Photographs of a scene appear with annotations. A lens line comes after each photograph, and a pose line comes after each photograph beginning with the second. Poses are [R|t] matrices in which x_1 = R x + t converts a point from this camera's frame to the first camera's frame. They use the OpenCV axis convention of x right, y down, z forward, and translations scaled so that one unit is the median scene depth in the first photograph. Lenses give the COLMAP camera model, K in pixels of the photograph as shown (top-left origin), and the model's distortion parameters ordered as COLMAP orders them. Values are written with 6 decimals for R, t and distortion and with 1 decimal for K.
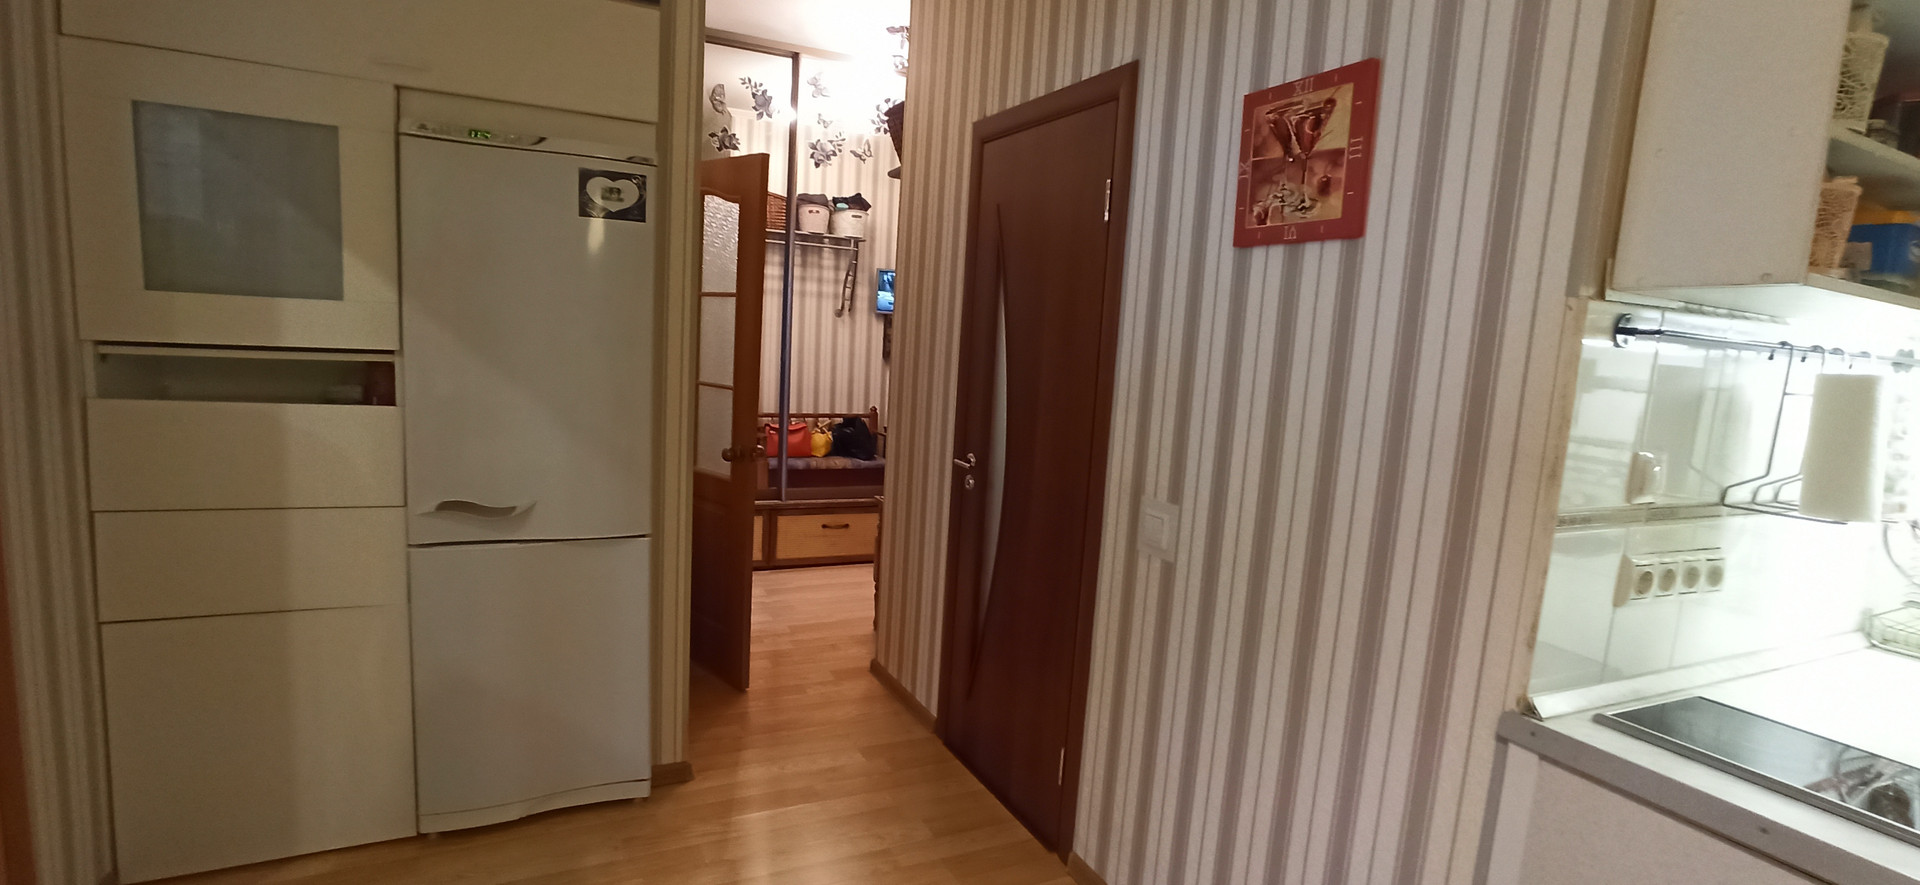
lens RADIAL K [[880.2, 0, 964.4], [0, 880.2, 452.1], [0, 0, 1]] dist [-0.065213, 0.039270]
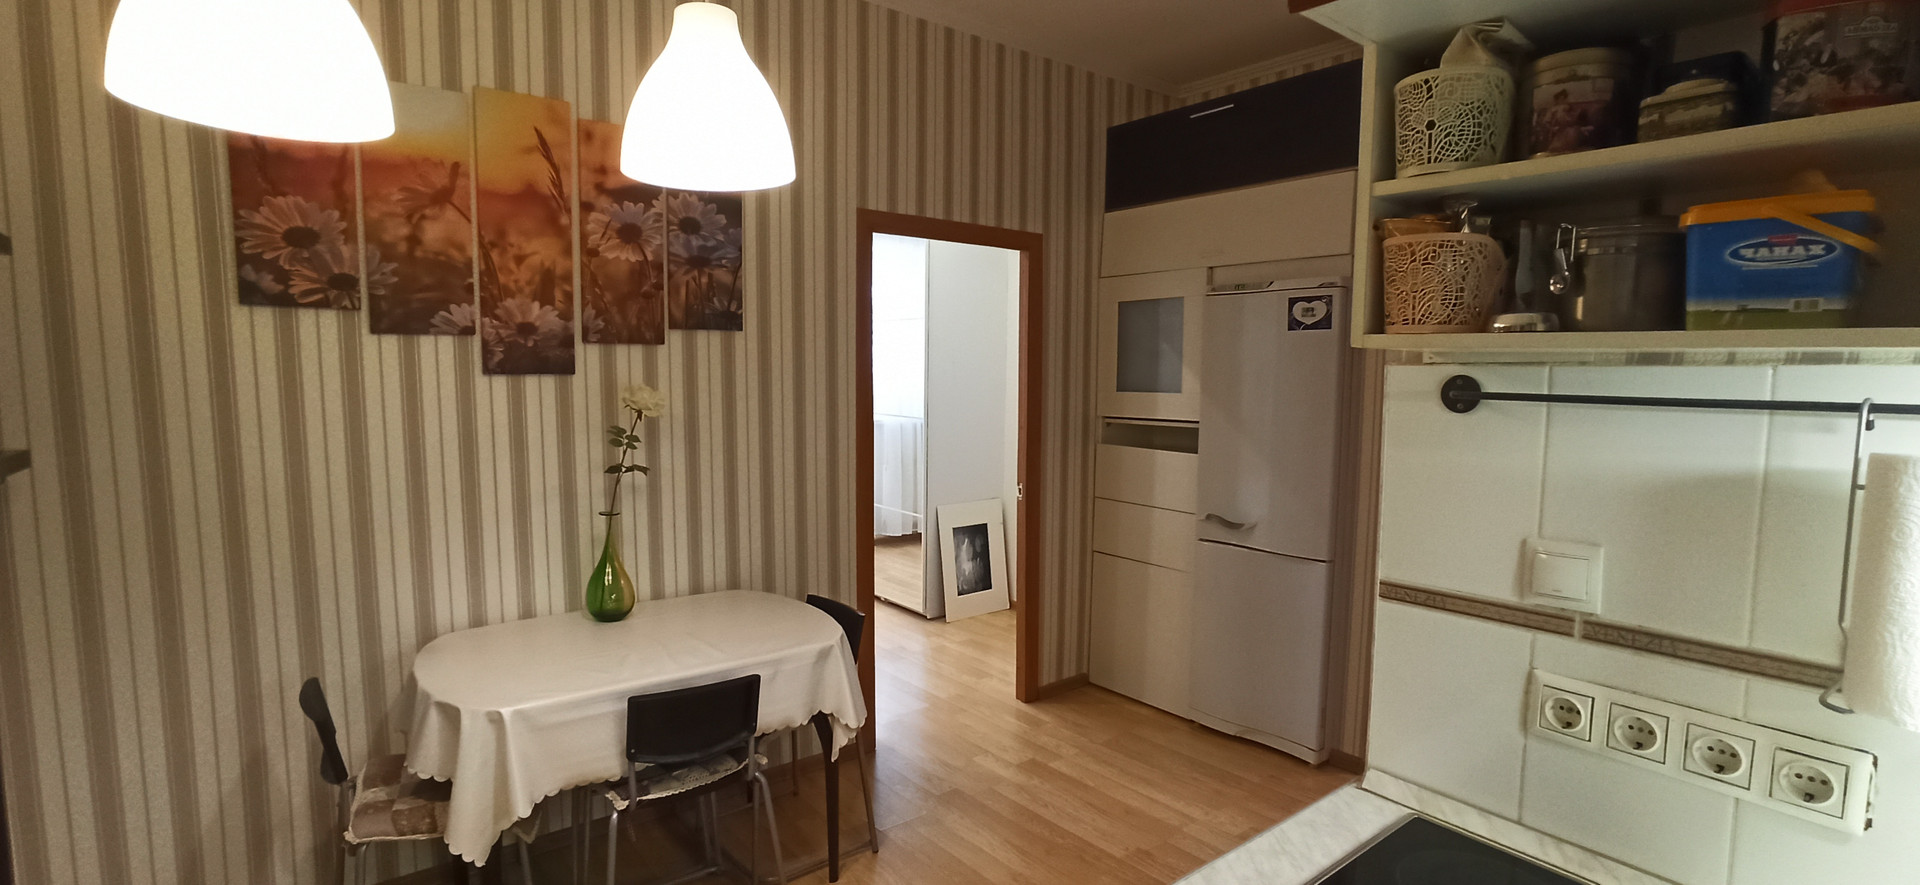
lens RADIAL K [[880.2, 0, 964.4], [0, 880.2, 452.1], [0, 0, 1]] dist [-0.065213, 0.039270]
pose [[0.220336, 0.033237, -0.974858, 1.093624], [-0.125091, 0.992130, 0.005553, -0.013894], [0.967370, 0.120723, 0.222759, 0.223656]]
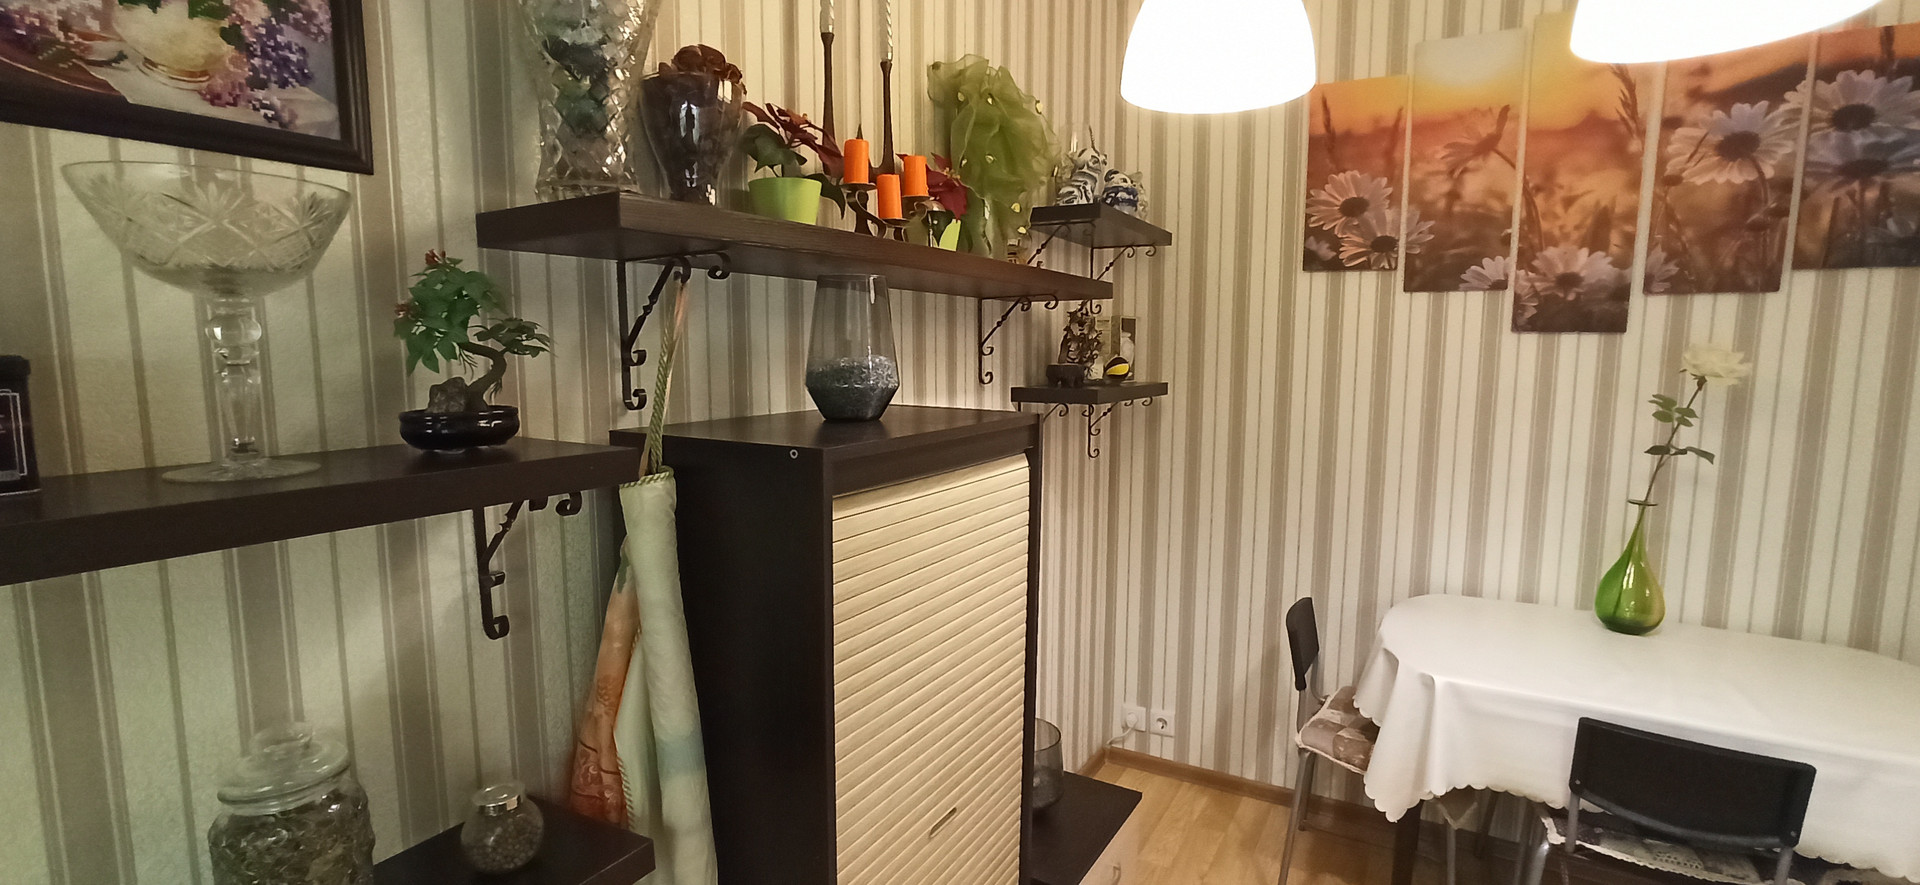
lens RADIAL K [[880.2, 0, 964.4], [0, 880.2, 452.1], [0, 0, 1]] dist [-0.065213, 0.039270]
pose [[-0.827928, 0.005214, -0.560810, 0.966317], [-0.130217, 0.970843, 0.201265, -0.011512], [0.545507, 0.239660, -0.803109, 0.405090]]
